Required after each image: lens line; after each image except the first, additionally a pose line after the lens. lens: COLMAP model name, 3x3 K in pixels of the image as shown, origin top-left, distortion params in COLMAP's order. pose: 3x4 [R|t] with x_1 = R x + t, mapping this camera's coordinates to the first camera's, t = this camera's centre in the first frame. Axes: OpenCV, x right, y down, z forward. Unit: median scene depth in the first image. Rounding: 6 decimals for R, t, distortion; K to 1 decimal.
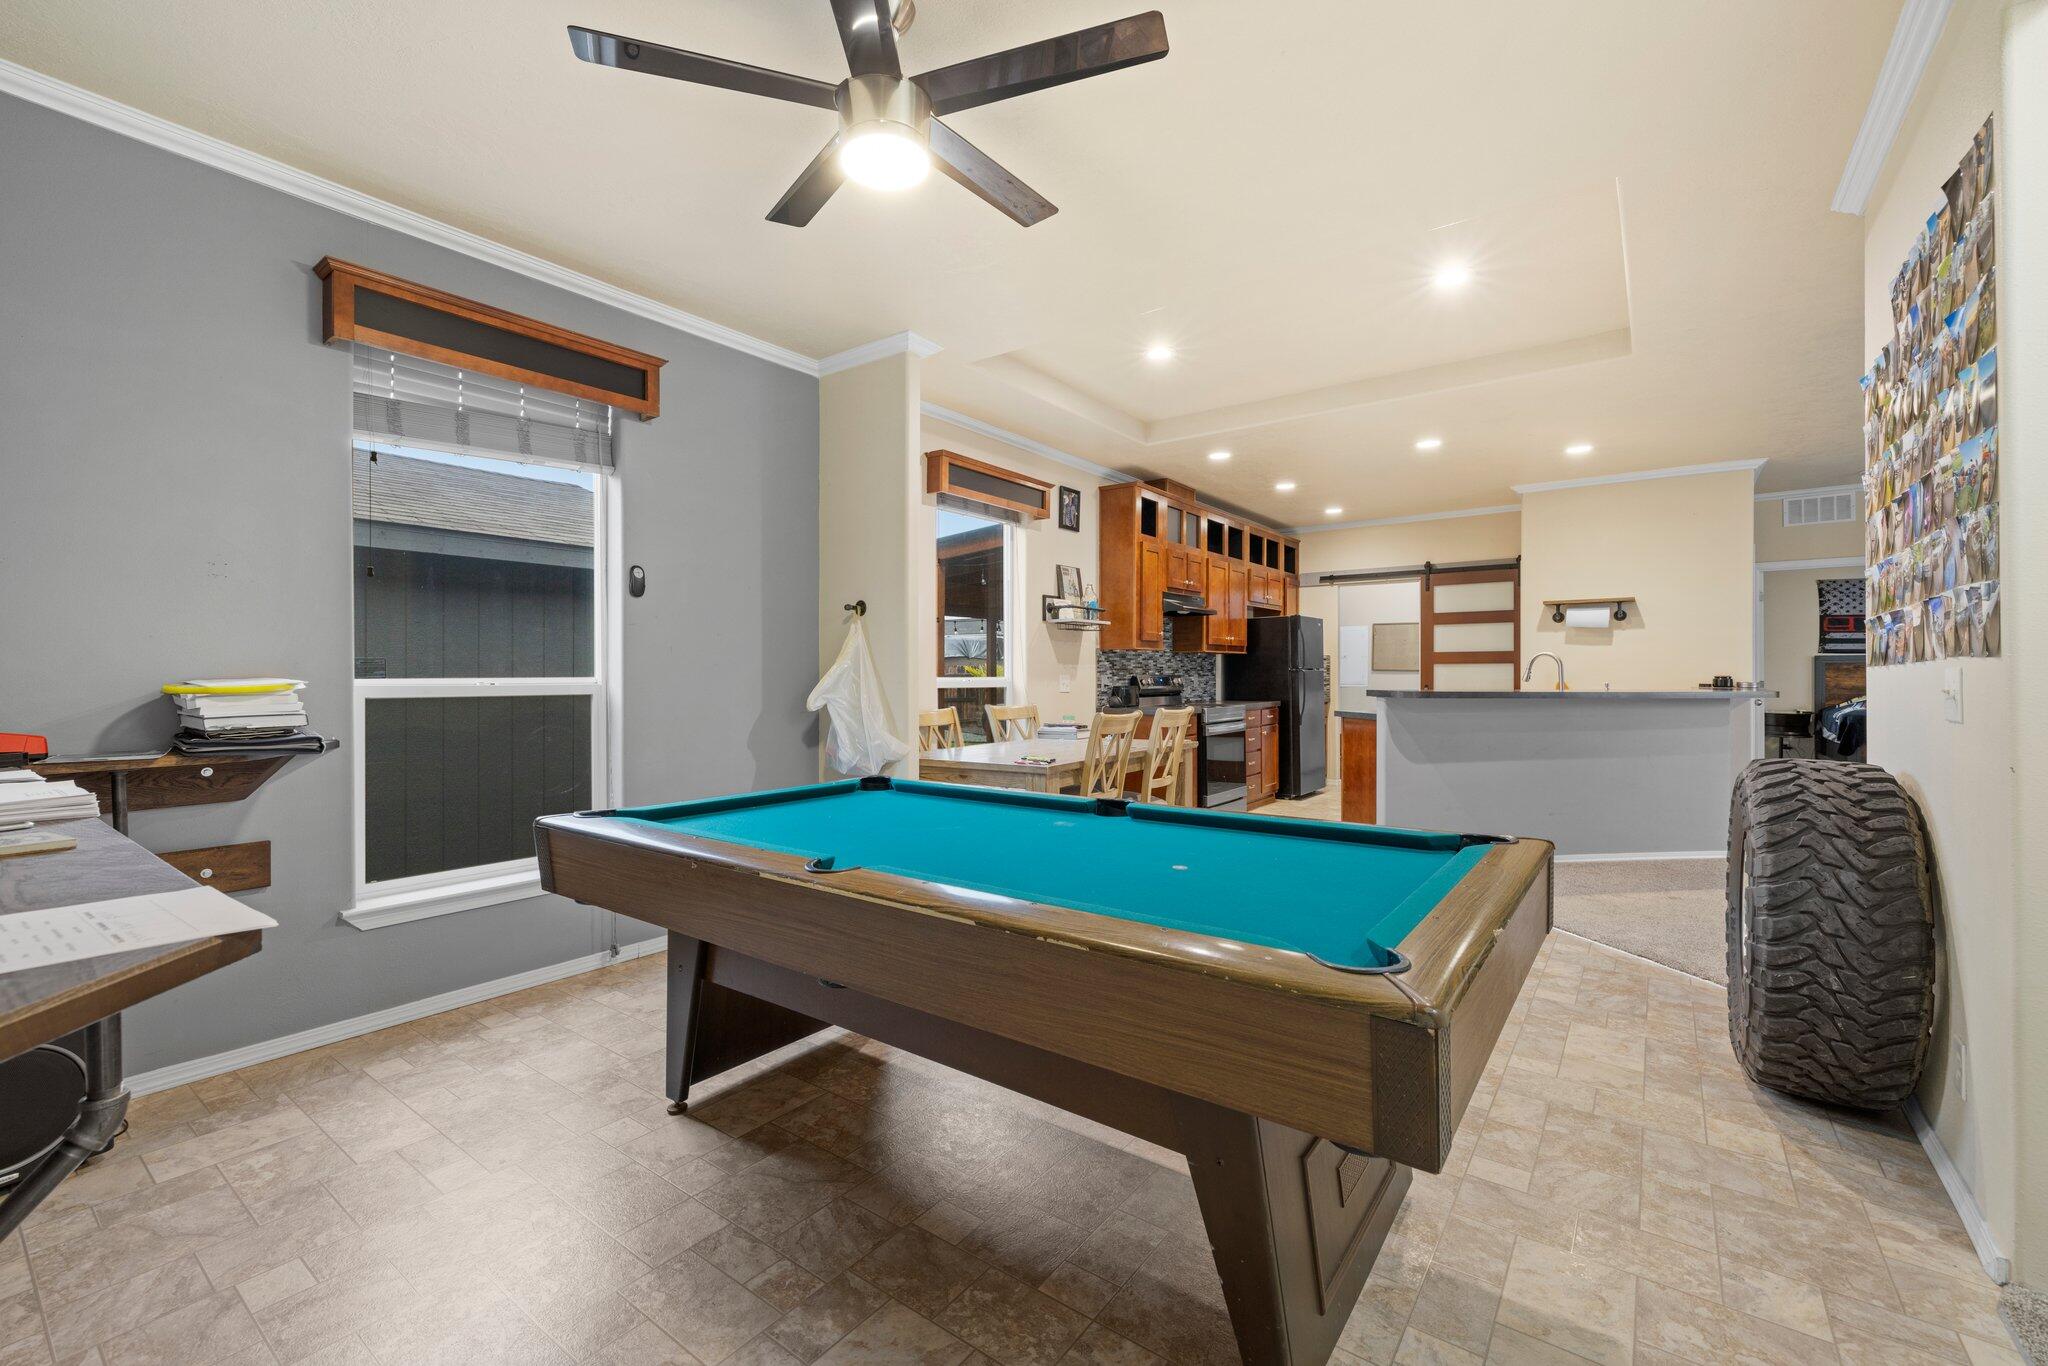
lens RADIAL K [[852.8, 0, 1023.0], [0, 852.8, 673.5], [0, 0, 1]] dist [0.001891, -0.000286]
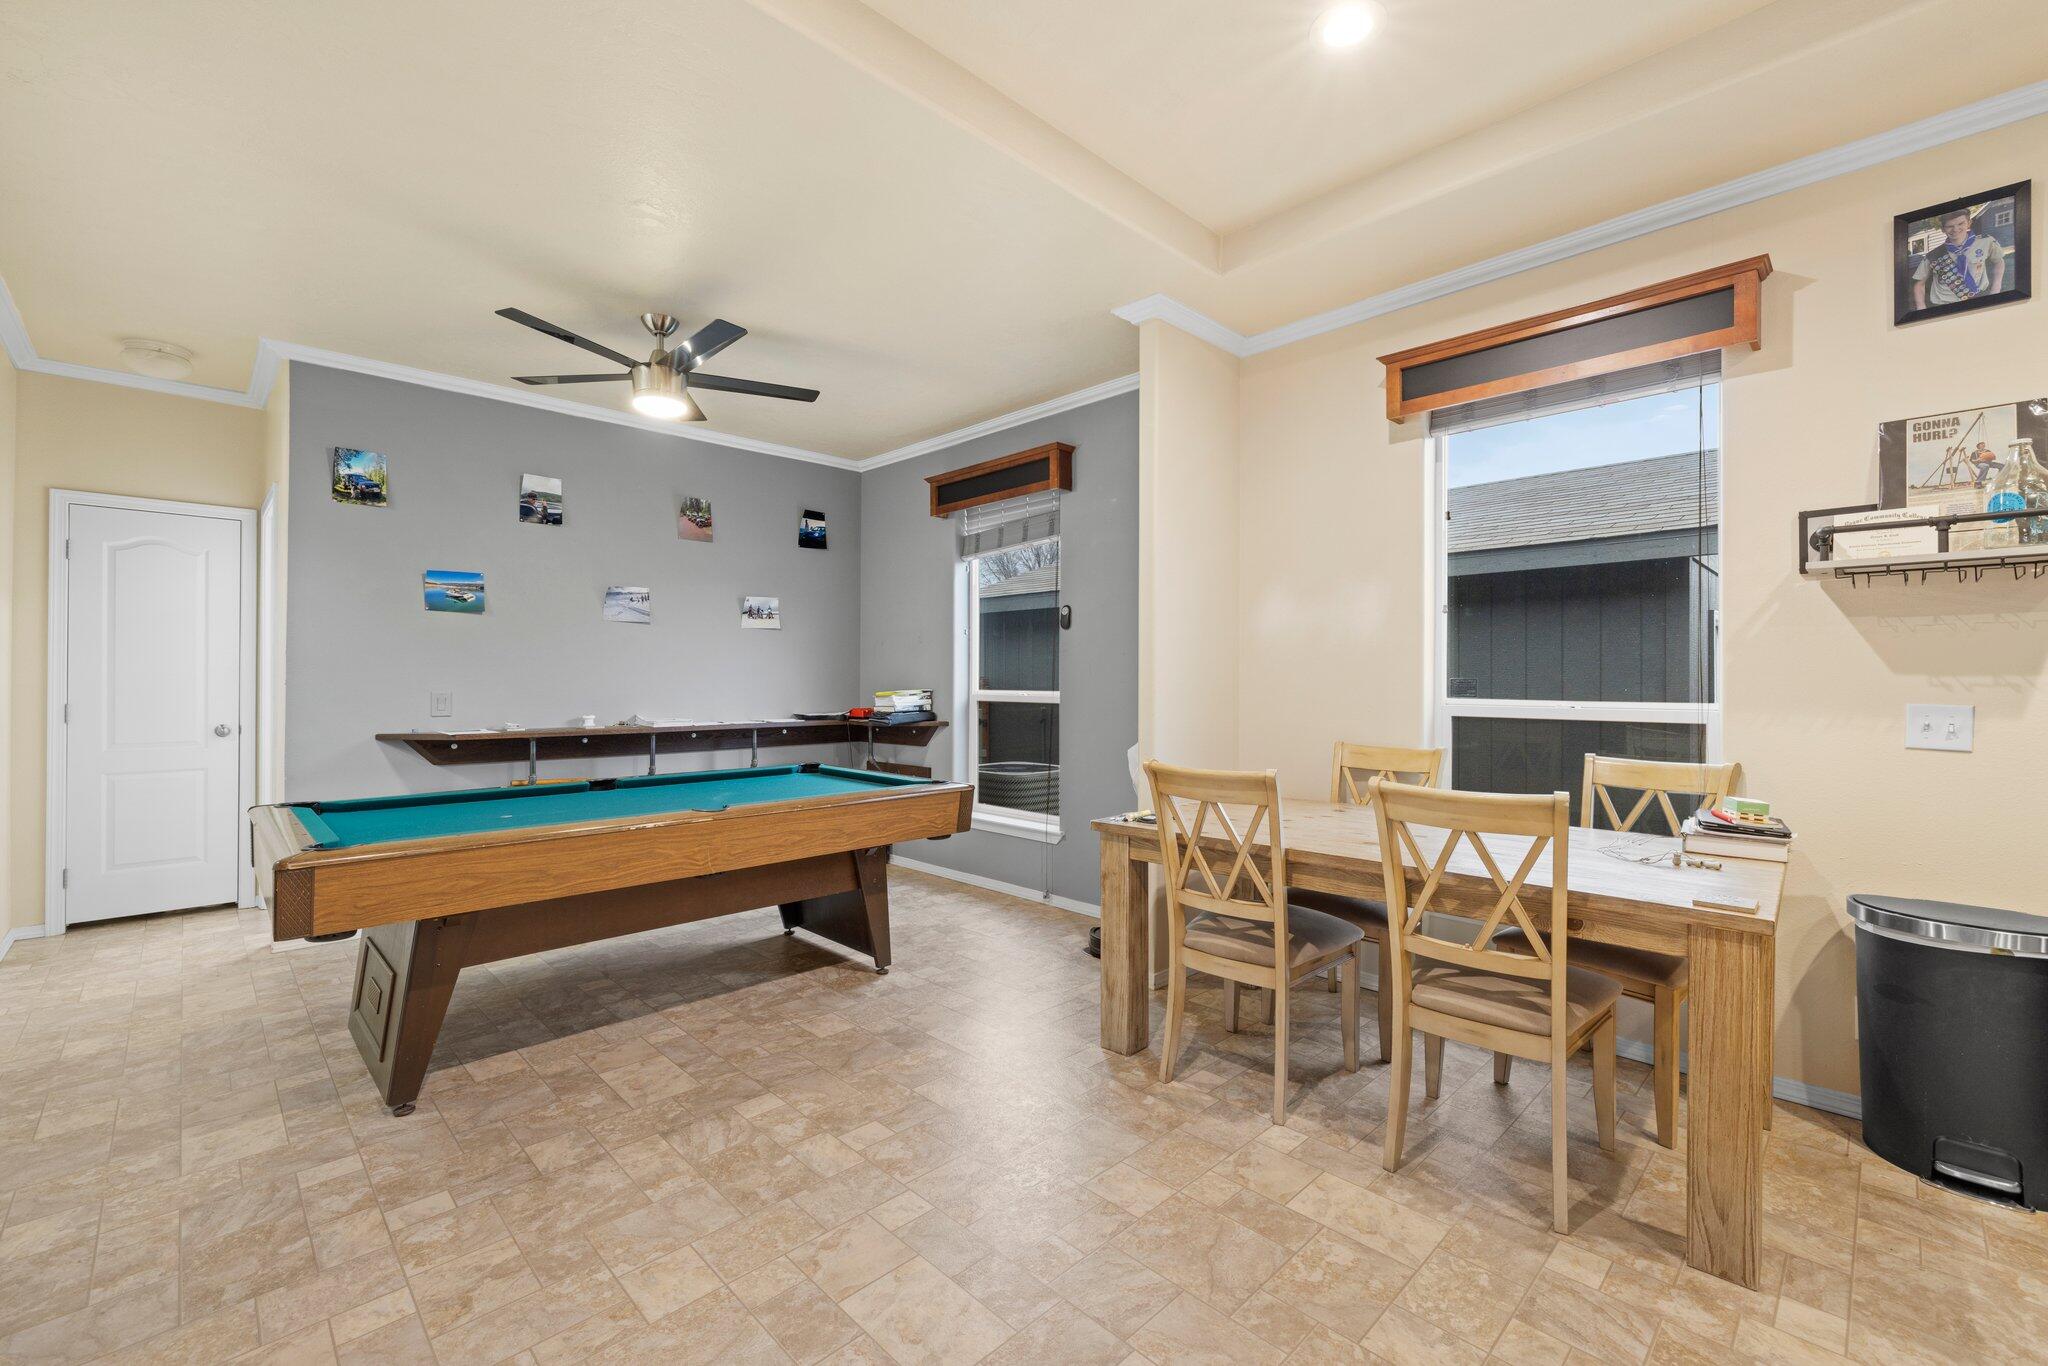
lens RADIAL K [[852.8, 0, 1025.3], [0, 852.8, 677.4], [0, 0, 1]] dist [0.001891, -0.000286]
pose [[-0.153437, -0.001714, -0.988157, 0.395760], [-0.001410, 0.999998, -0.001516, -0.007328], [0.988157, 0.001160, -0.153439, 0.540357]]
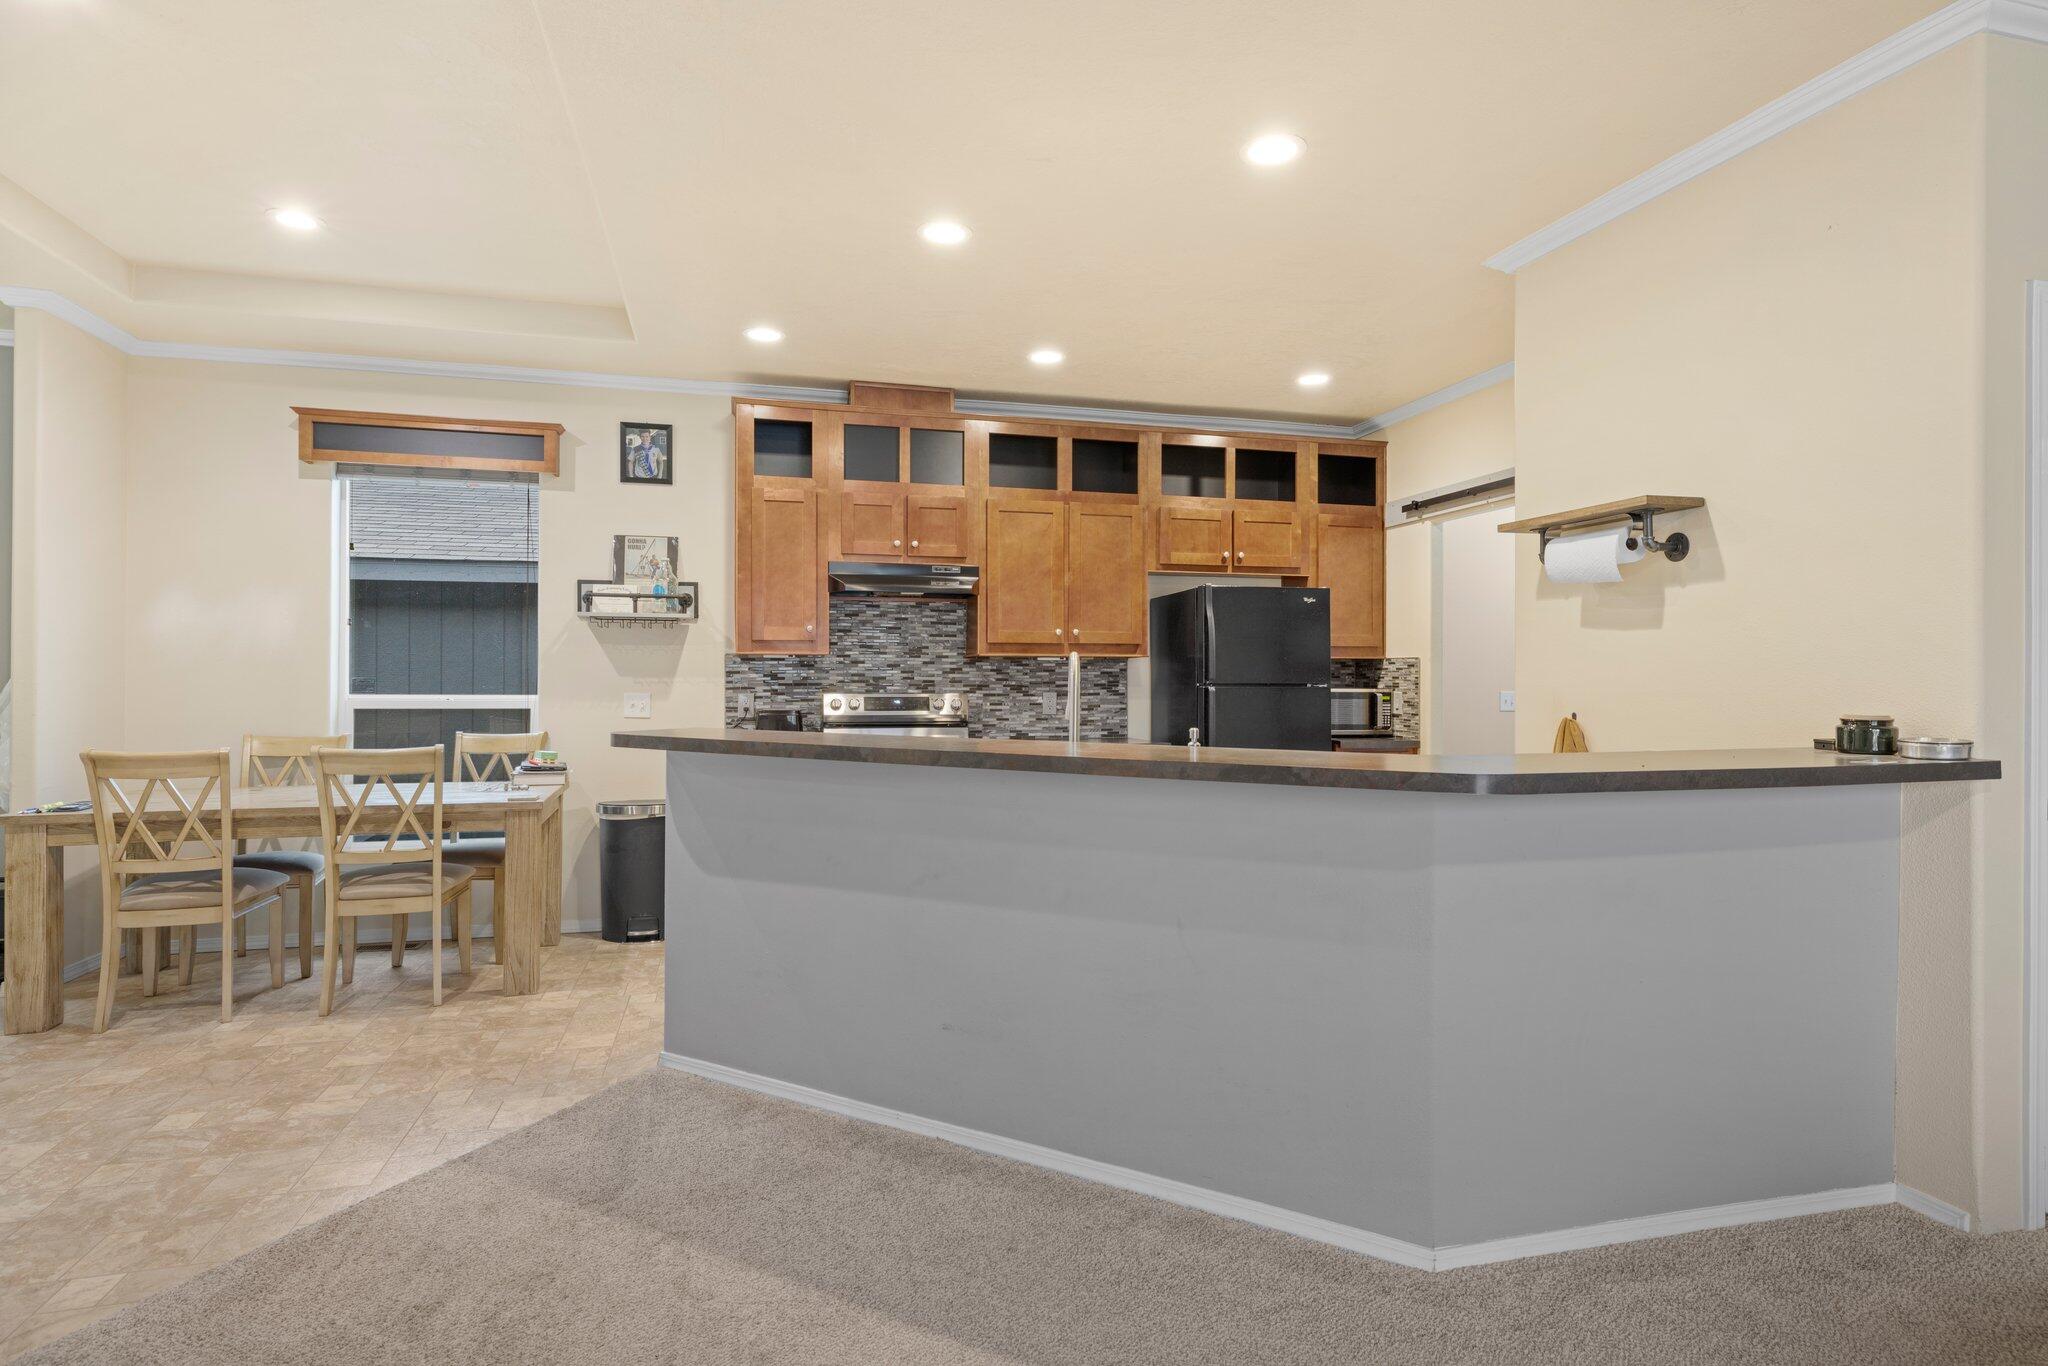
lens RADIAL K [[1083.0, 0, 1033.9], [0, 1083.0, 676.6], [0, 0, 1]] dist [0.002864, 0.000249]
pose [[0.788083, 0.001049, -0.615568, 0.692683], [-0.004265, 0.999984, -0.003757, -0.007919], [0.615554, 0.005587, 0.788075, 0.412715]]
